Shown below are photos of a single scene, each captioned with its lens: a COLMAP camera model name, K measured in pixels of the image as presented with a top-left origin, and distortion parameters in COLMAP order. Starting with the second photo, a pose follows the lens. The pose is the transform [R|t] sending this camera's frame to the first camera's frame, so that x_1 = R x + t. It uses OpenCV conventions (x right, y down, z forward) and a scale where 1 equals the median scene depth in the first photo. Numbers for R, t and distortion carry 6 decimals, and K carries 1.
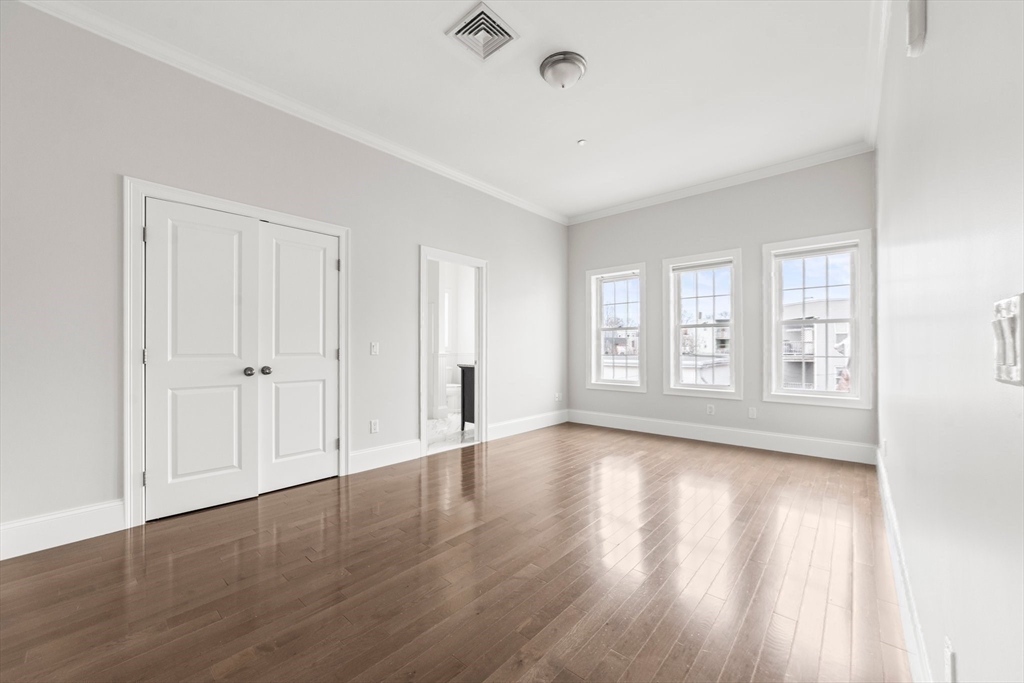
lens RADIAL K [[392.2, 0, 515.3], [0, 392.2, 348.7], [0, 0, 1]] dist [-0.023616, 0.012333]
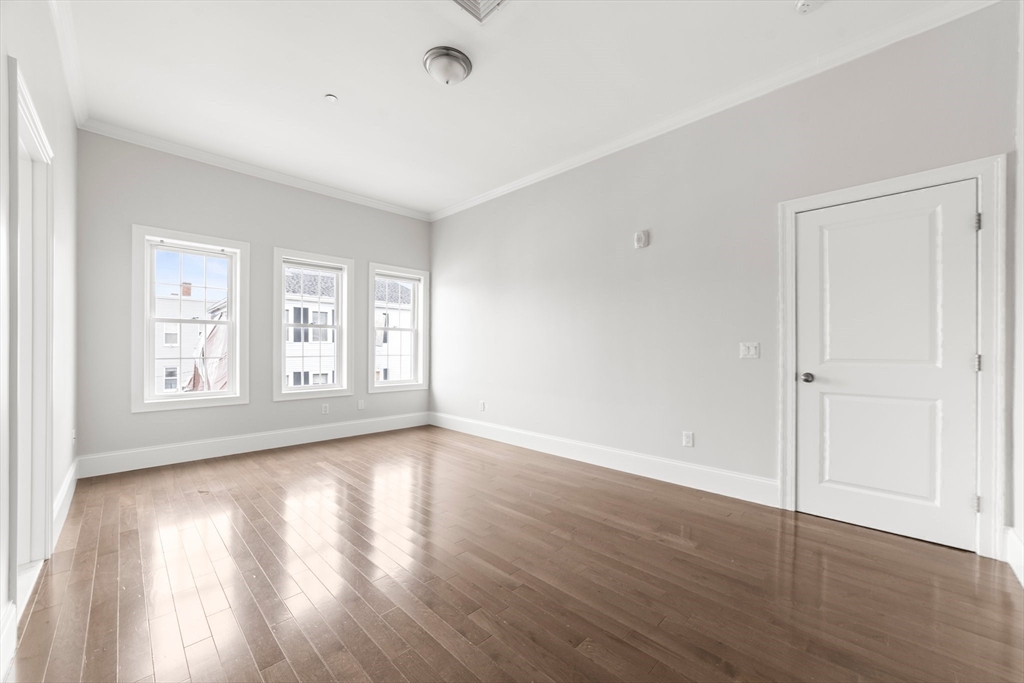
lens RADIAL K [[392.2, 0, 515.3], [0, 392.2, 348.7], [0, 0, 1]] dist [-0.023616, 0.012333]
pose [[0.063462, 0.001375, 0.997983, -0.574178], [-0.002425, 0.999996, -0.001224, -0.001980], [-0.997981, -0.002343, 0.063465, 0.517407]]
